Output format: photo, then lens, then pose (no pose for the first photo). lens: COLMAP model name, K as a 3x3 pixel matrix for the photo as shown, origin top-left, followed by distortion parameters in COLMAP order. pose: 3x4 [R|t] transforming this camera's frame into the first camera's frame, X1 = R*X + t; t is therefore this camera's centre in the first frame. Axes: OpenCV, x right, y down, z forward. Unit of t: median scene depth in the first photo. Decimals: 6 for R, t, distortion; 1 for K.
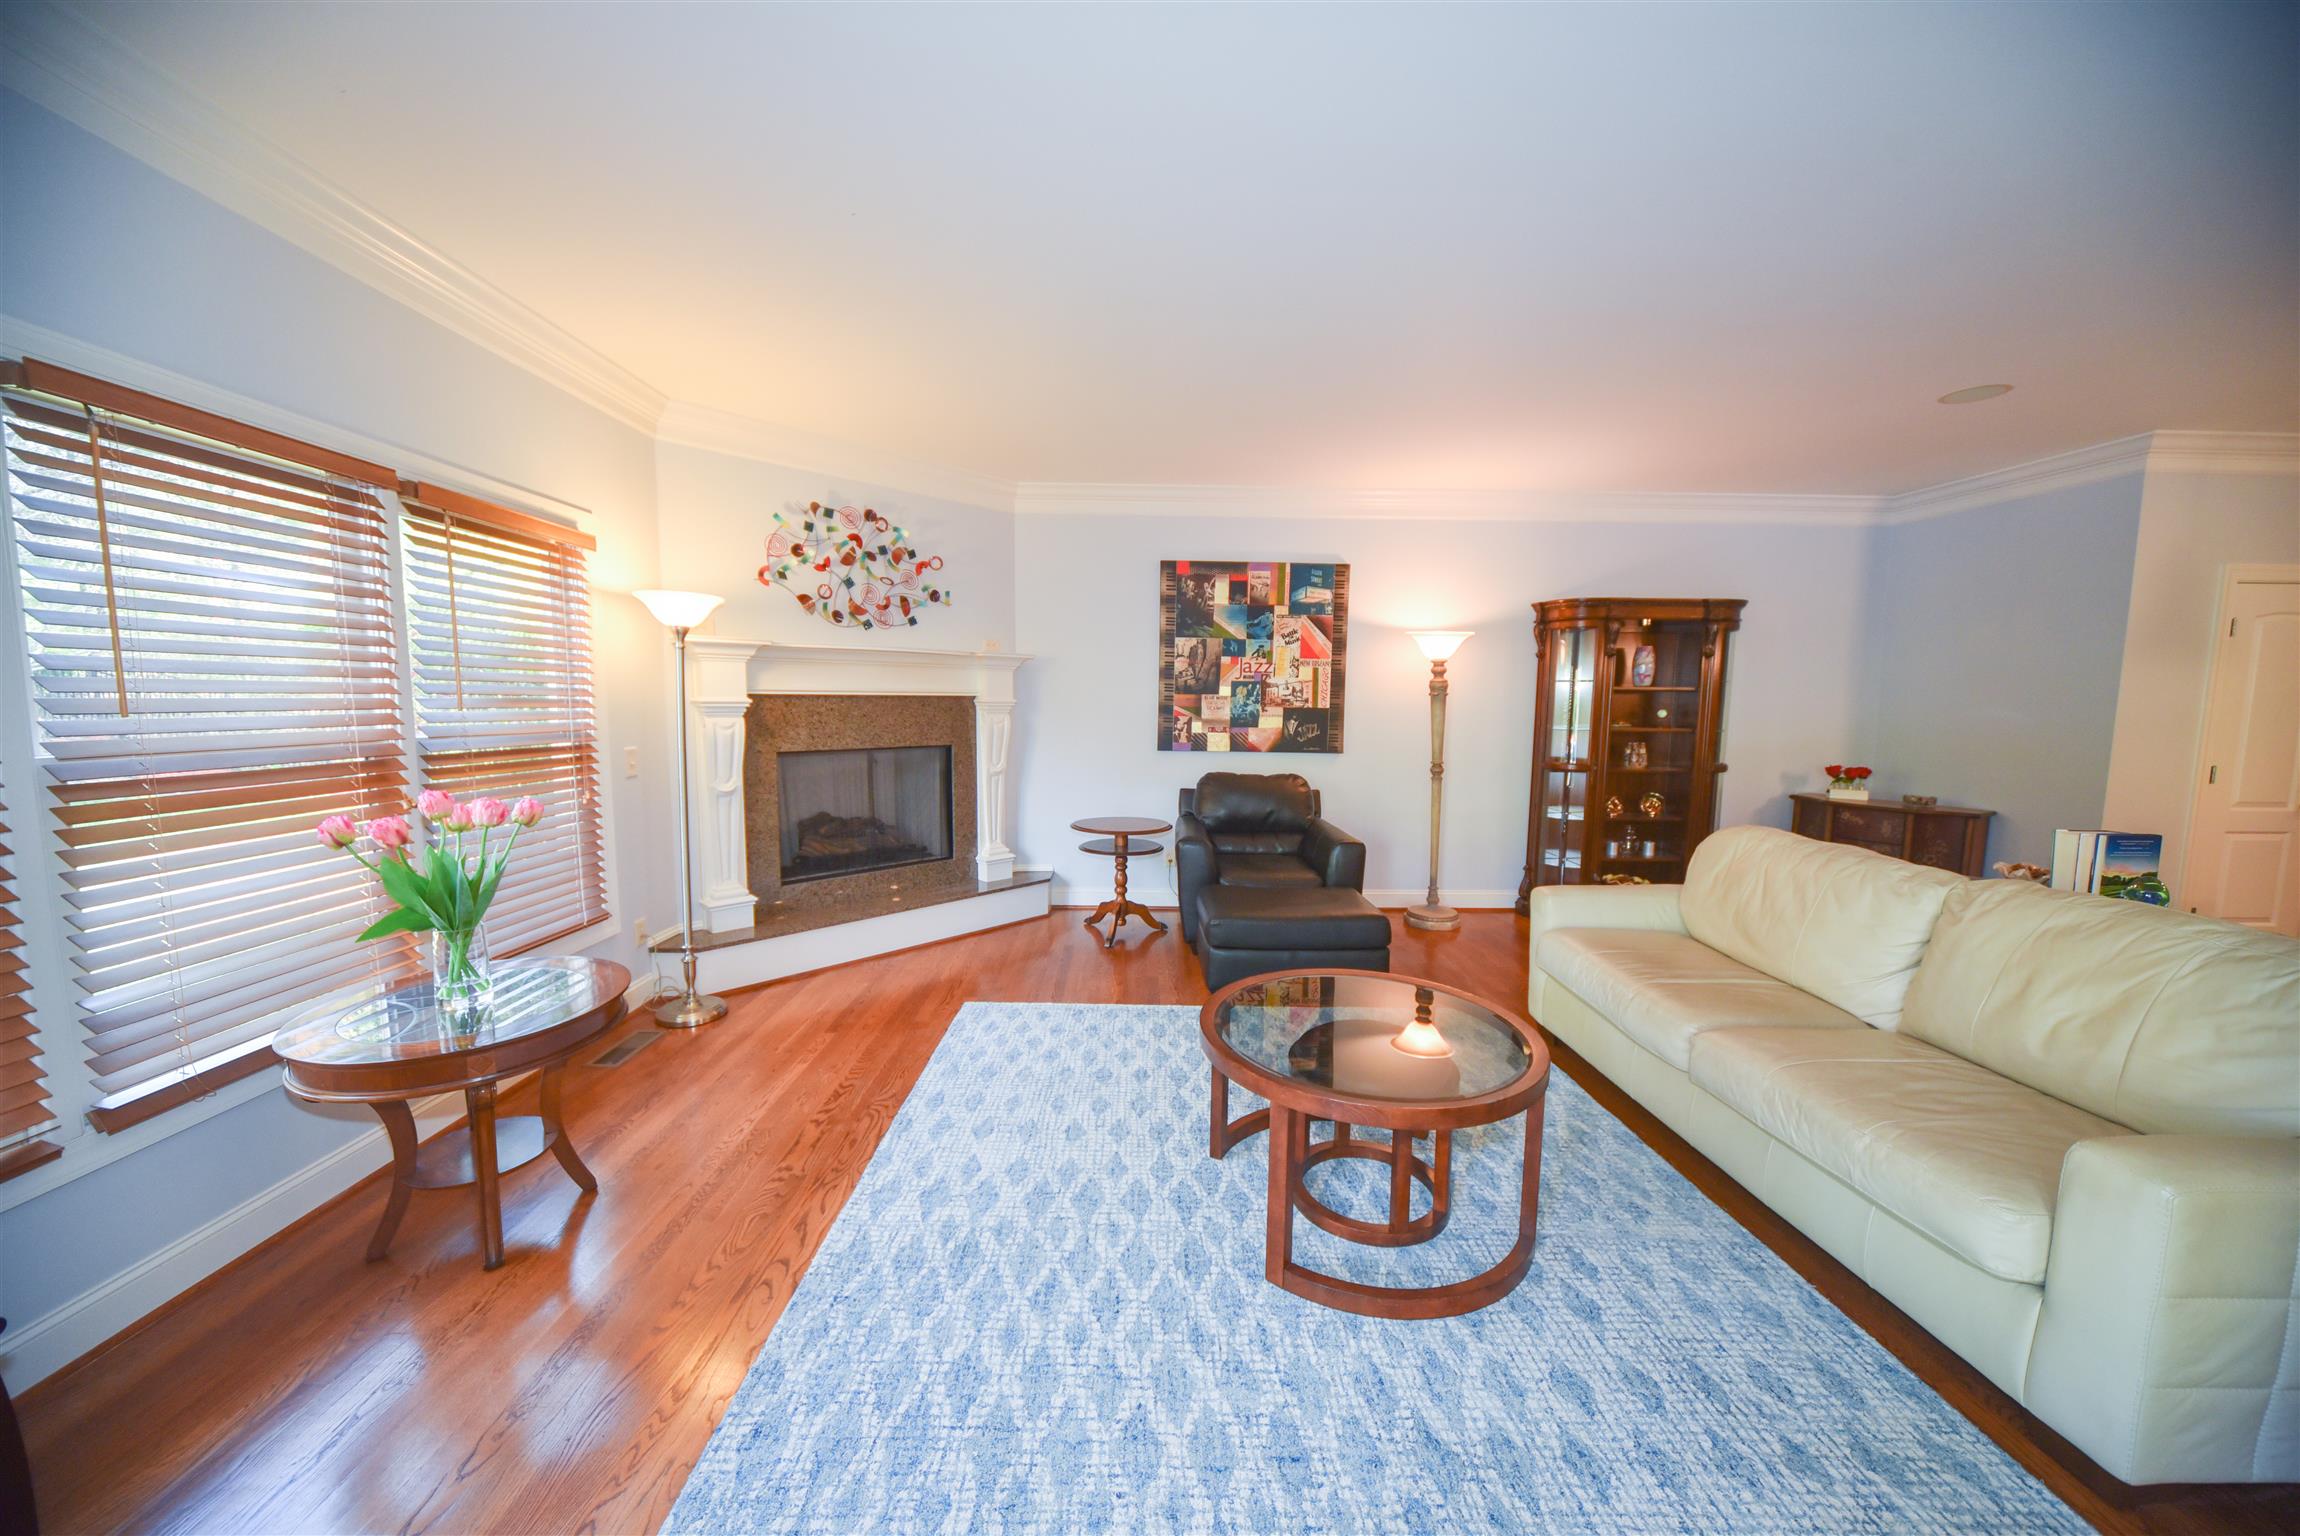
lens RADIAL K [[913.1, 0, 1143.0], [0, 913.1, 778.5], [0, 0, 1]] dist [-0.014486, 0.000486]
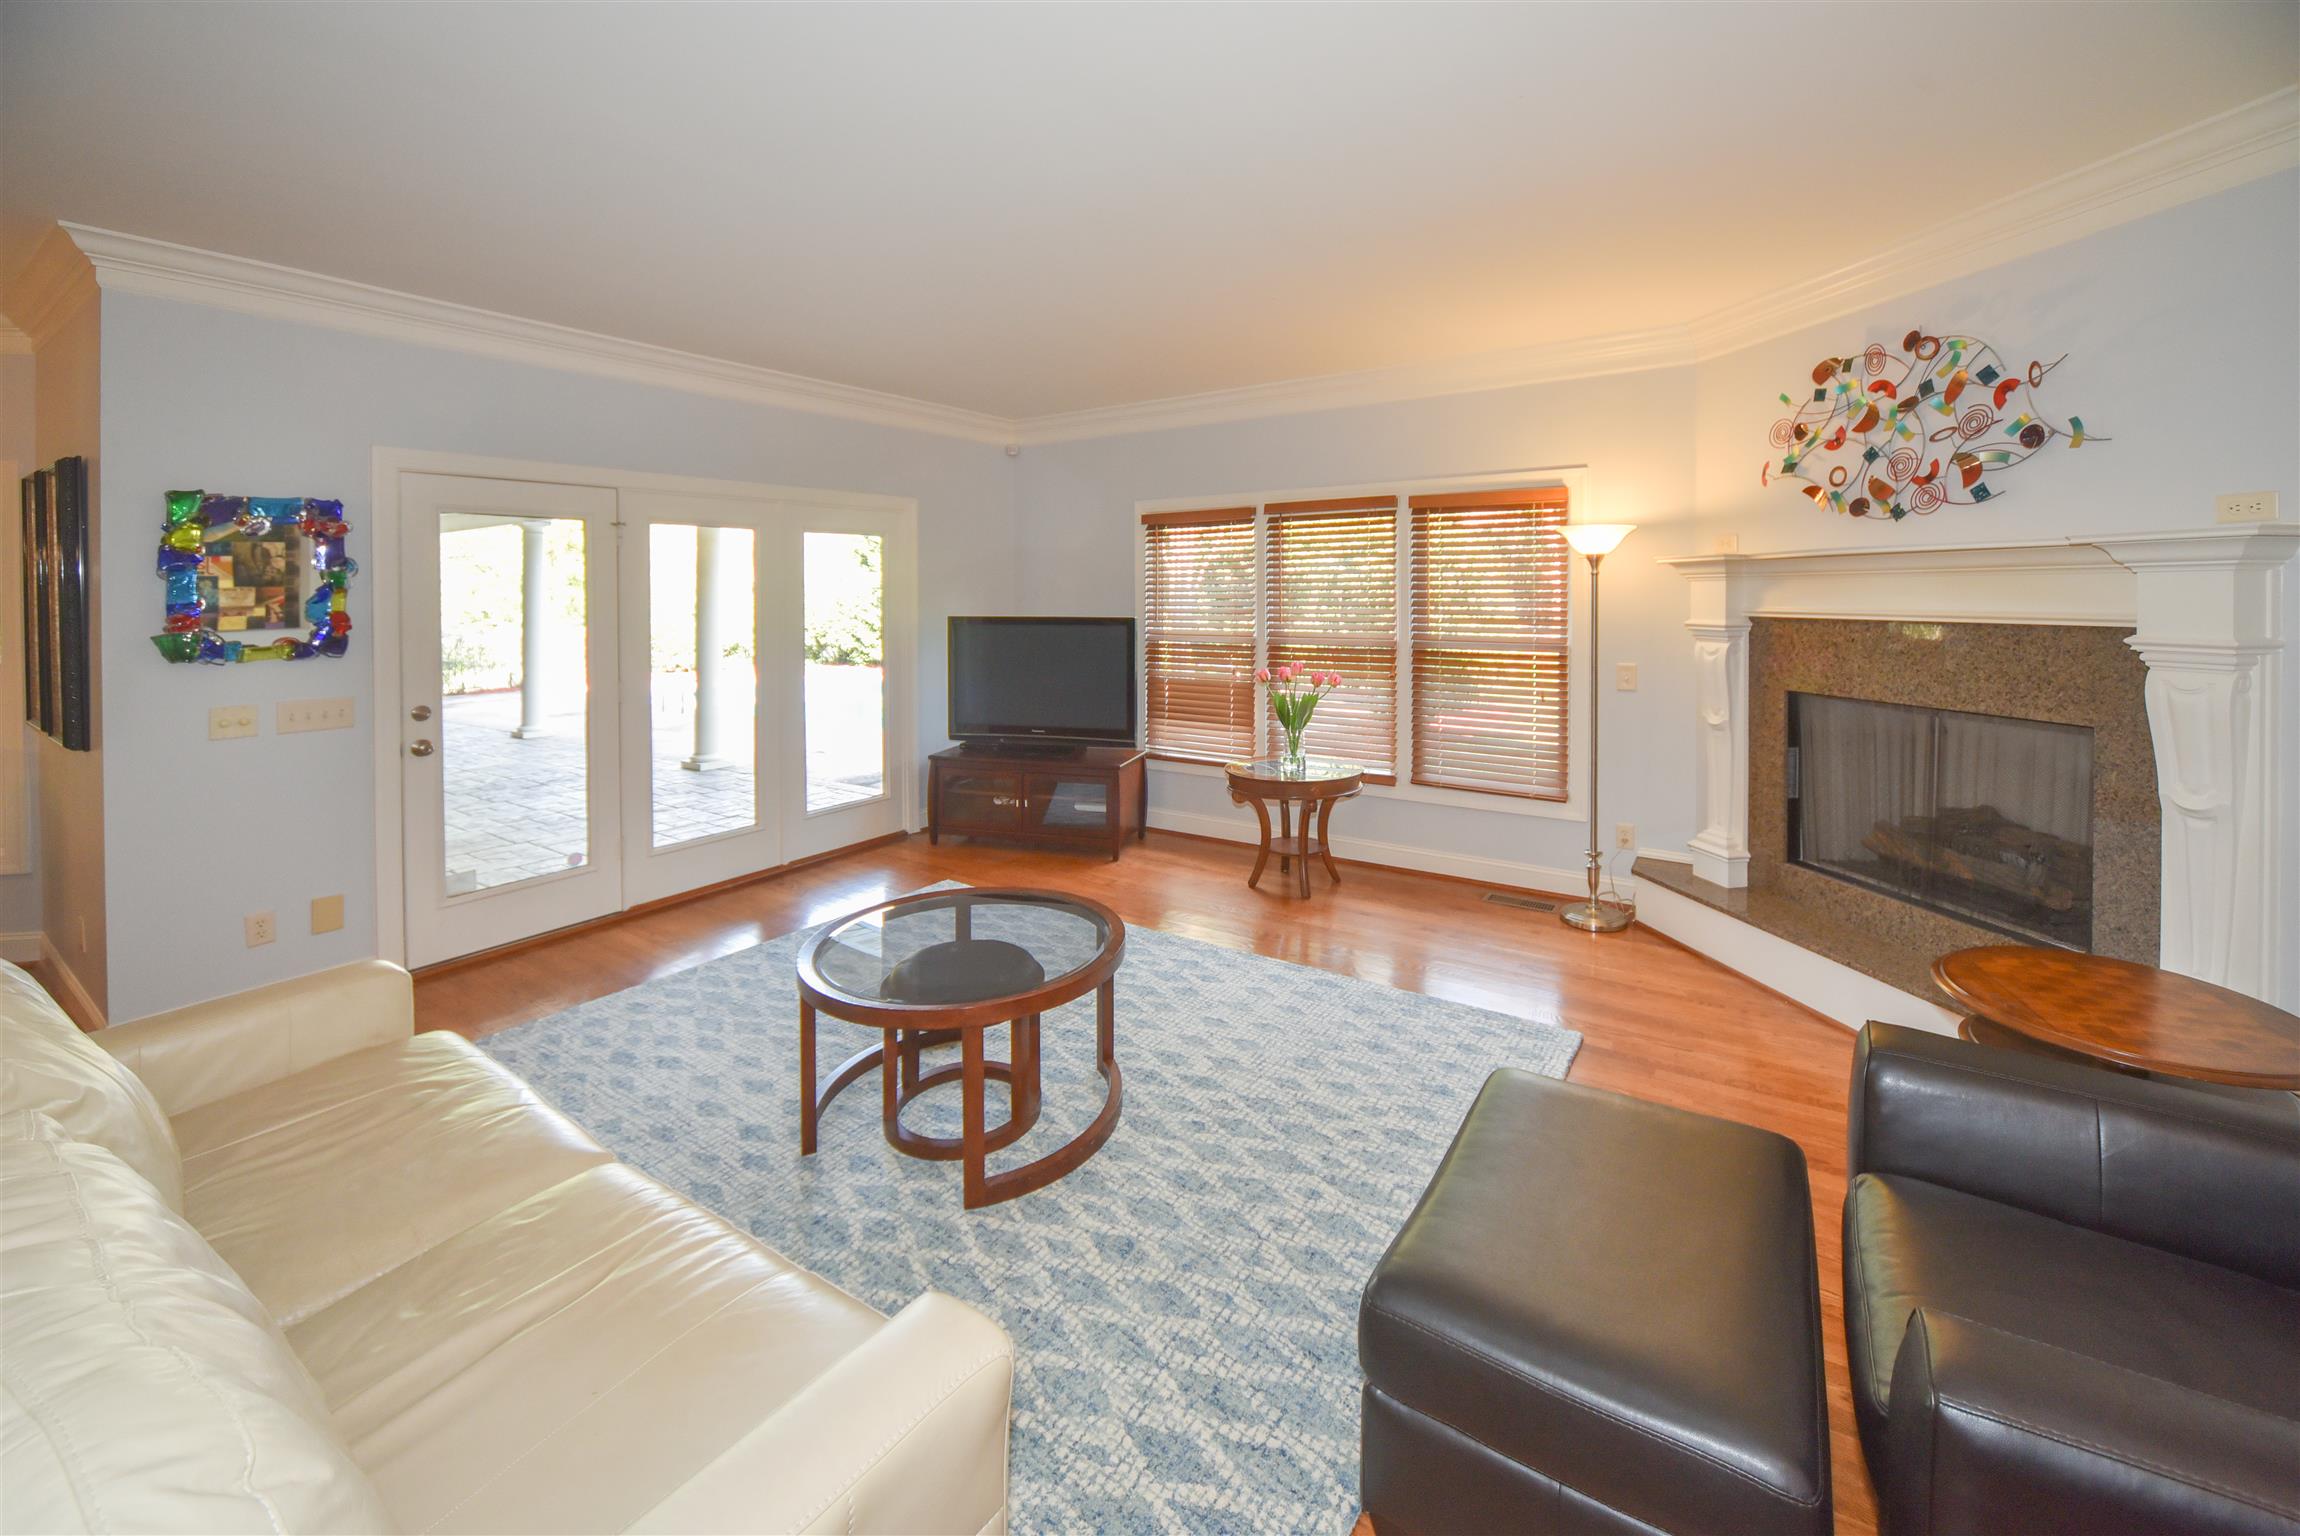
lens RADIAL K [[913.1, 0, 1156.5], [0, 913.1, 611.5], [0, 0, 1]] dist [-0.014486, 0.000486]
pose [[-0.617368, -0.002403, -0.786671, 0.530277], [-0.082514, 0.994677, 0.061717, -0.096388], [0.782335, 0.103014, -0.614280, 1.002228]]
